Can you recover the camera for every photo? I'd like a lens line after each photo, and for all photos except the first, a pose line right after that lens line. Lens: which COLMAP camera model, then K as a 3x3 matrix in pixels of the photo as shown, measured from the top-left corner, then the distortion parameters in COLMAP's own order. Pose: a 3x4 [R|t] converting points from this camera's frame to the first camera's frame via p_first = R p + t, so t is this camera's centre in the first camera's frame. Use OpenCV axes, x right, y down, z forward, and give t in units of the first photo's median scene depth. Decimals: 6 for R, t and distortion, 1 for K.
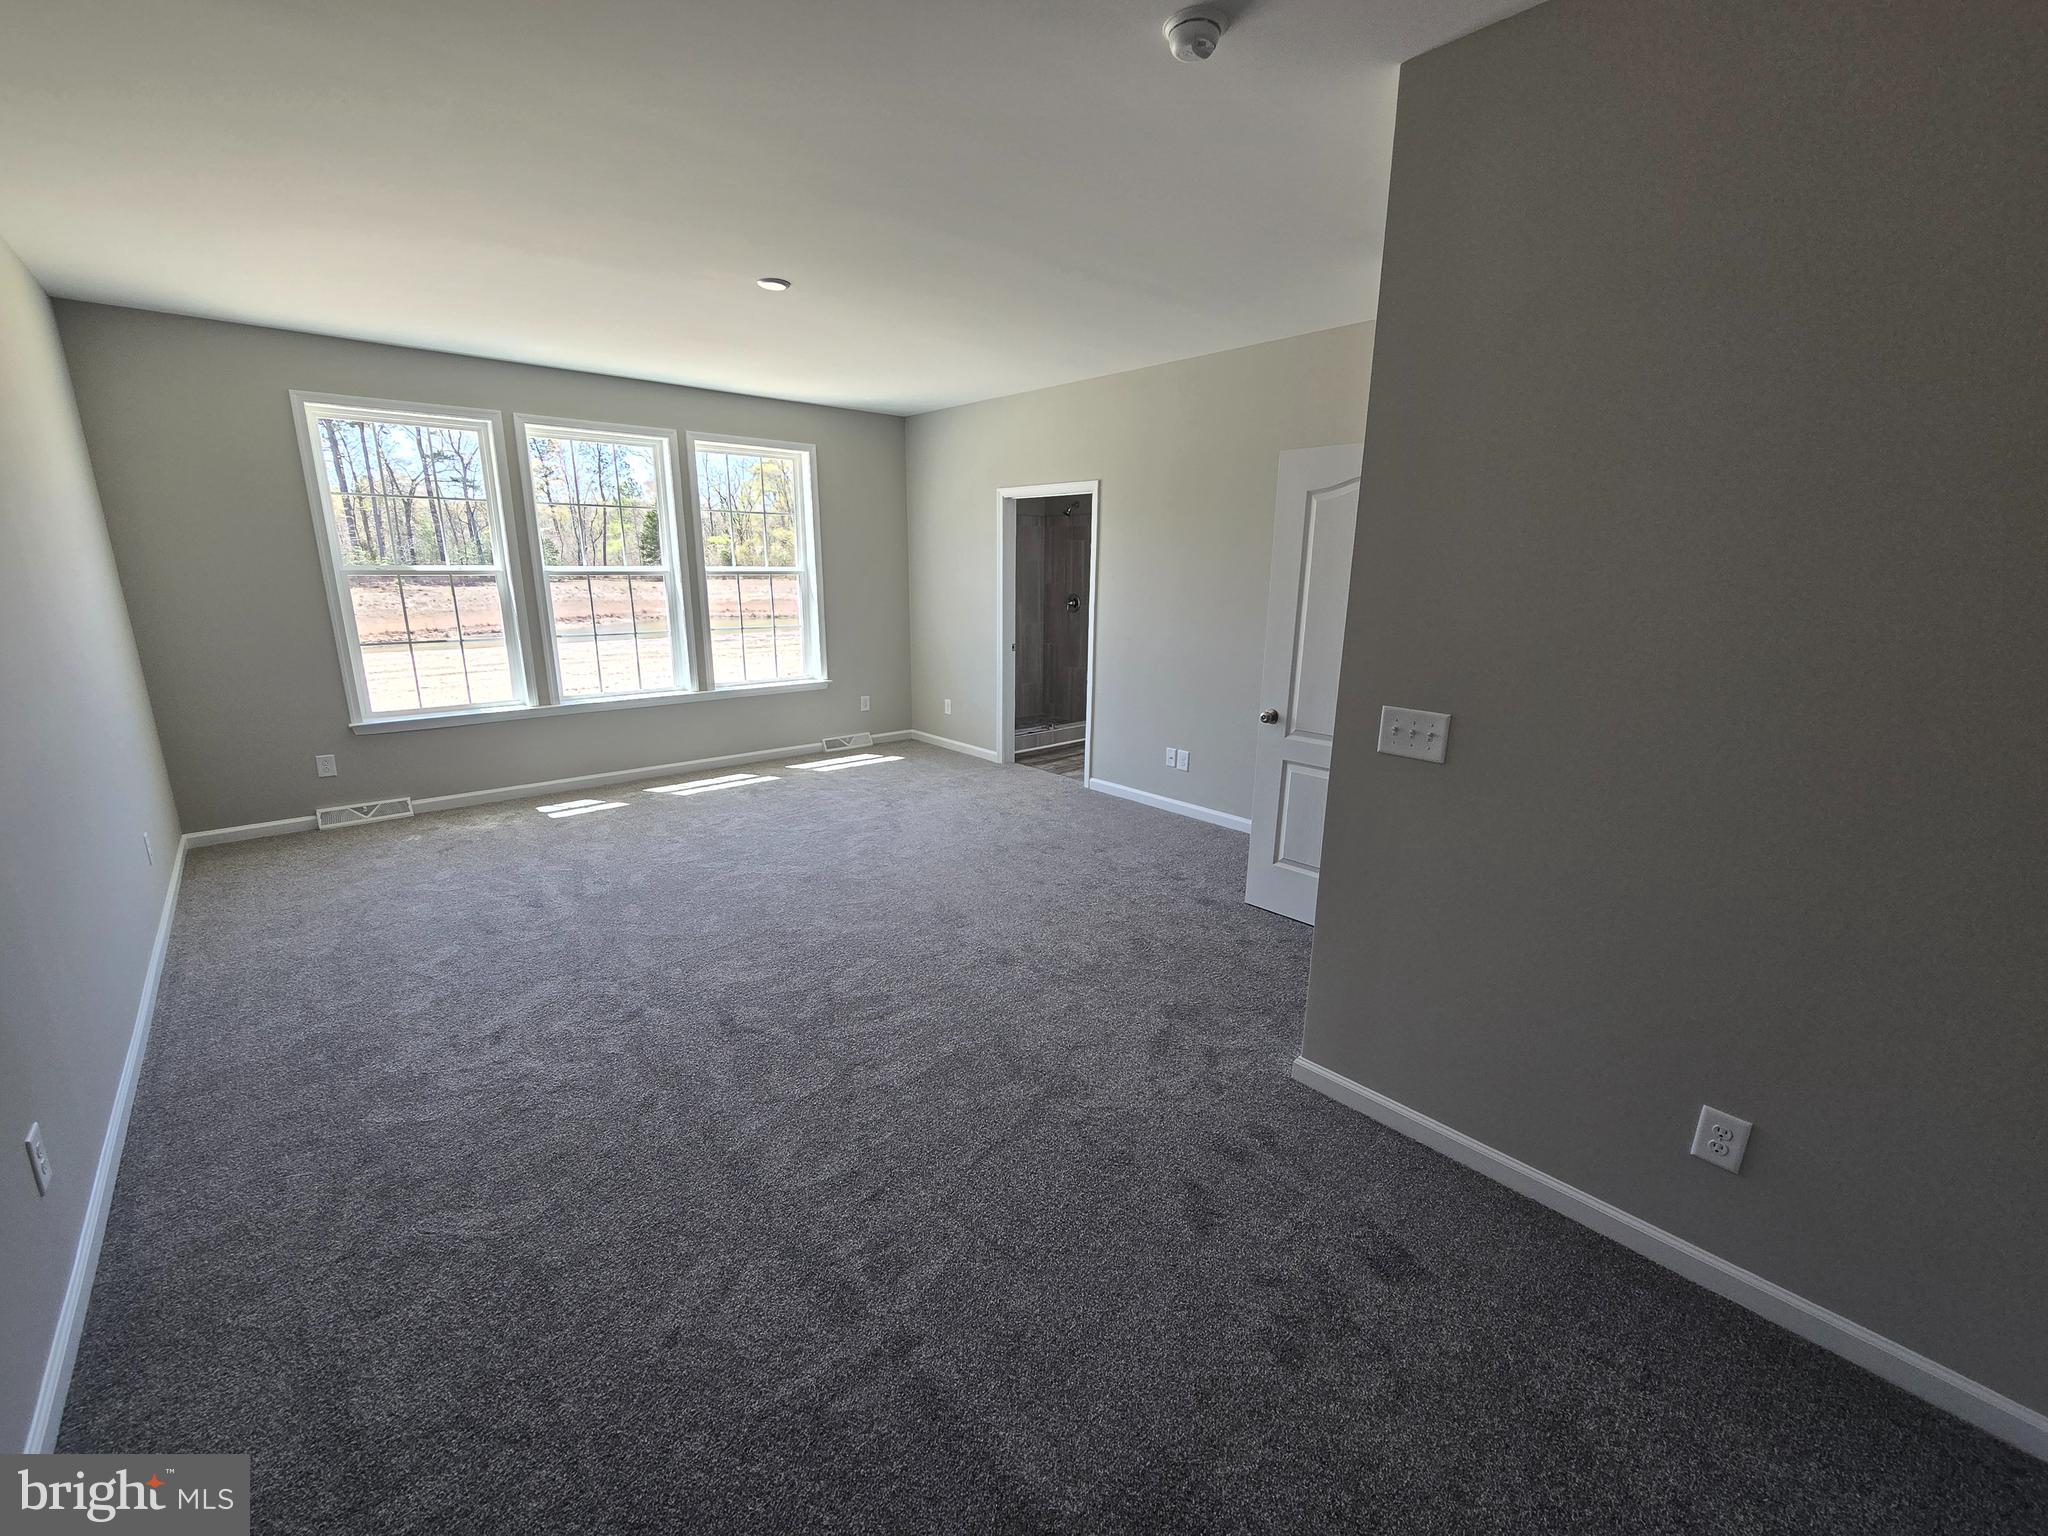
lens RADIAL K [[837.8, 0, 1021.5], [0, 837.8, 766.1], [0, 0, 1]] dist [-0.000725, 0.001120]
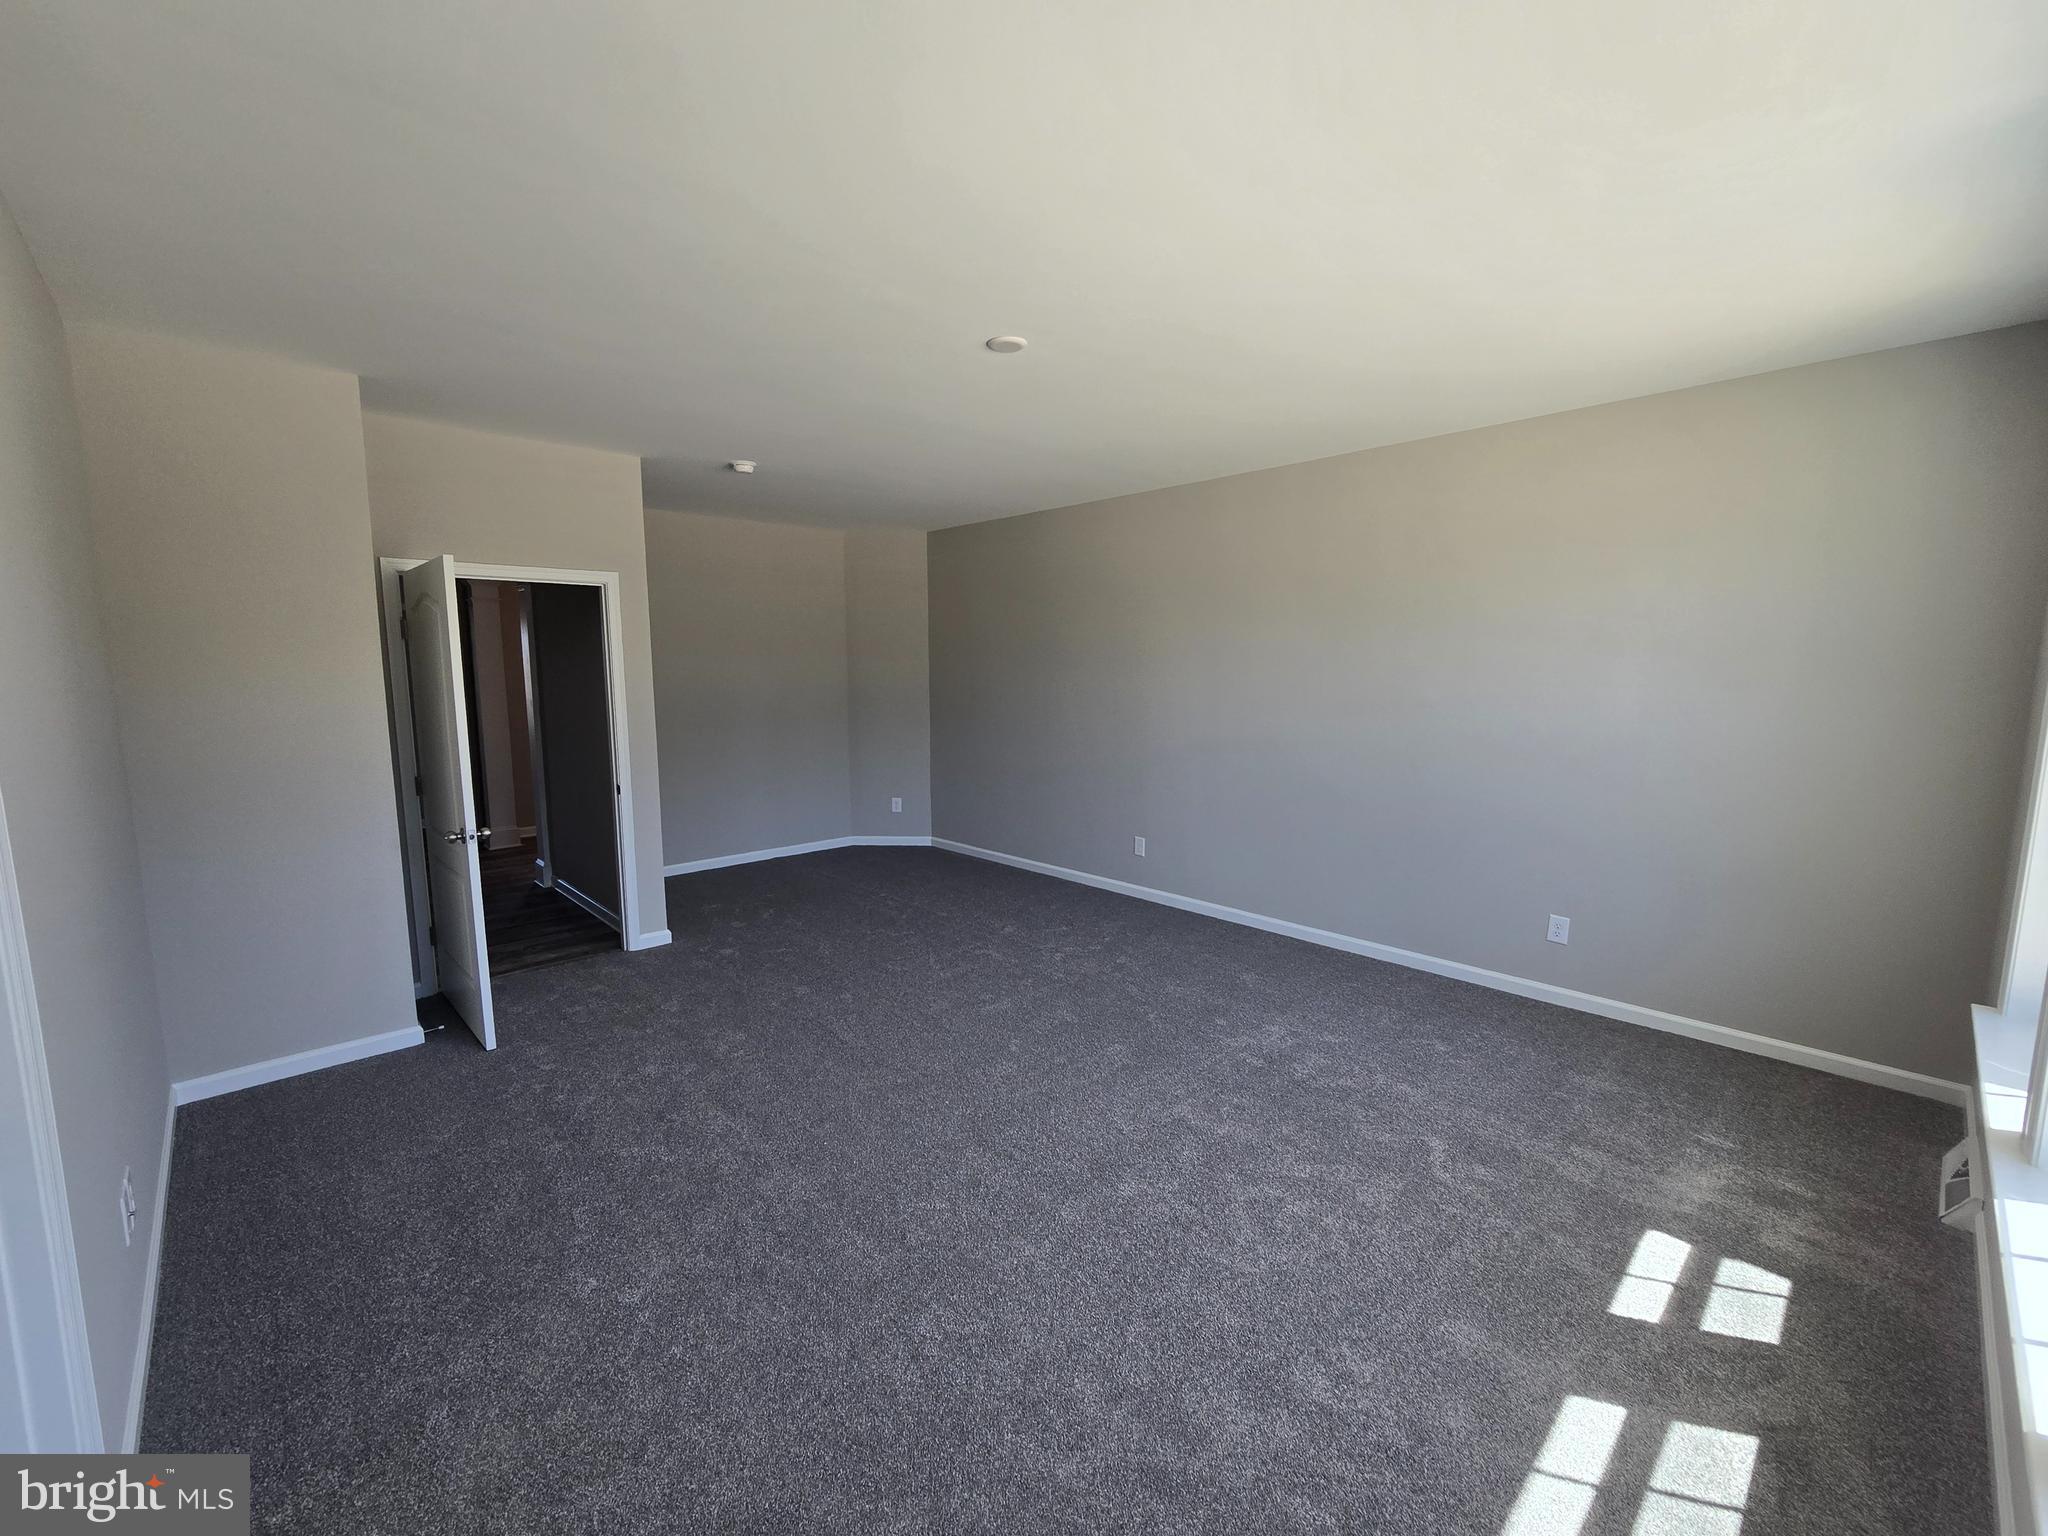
lens RADIAL K [[837.8, 0, 1024.9], [0, 837.8, 768.9], [0, 0, 1]] dist [-0.000725, 0.001120]
pose [[-0.999107, -0.002281, -0.042189, -0.205854], [-0.017505, 0.931156, 0.364200, -0.360613], [0.038454, 0.364614, -0.930365, 1.410082]]
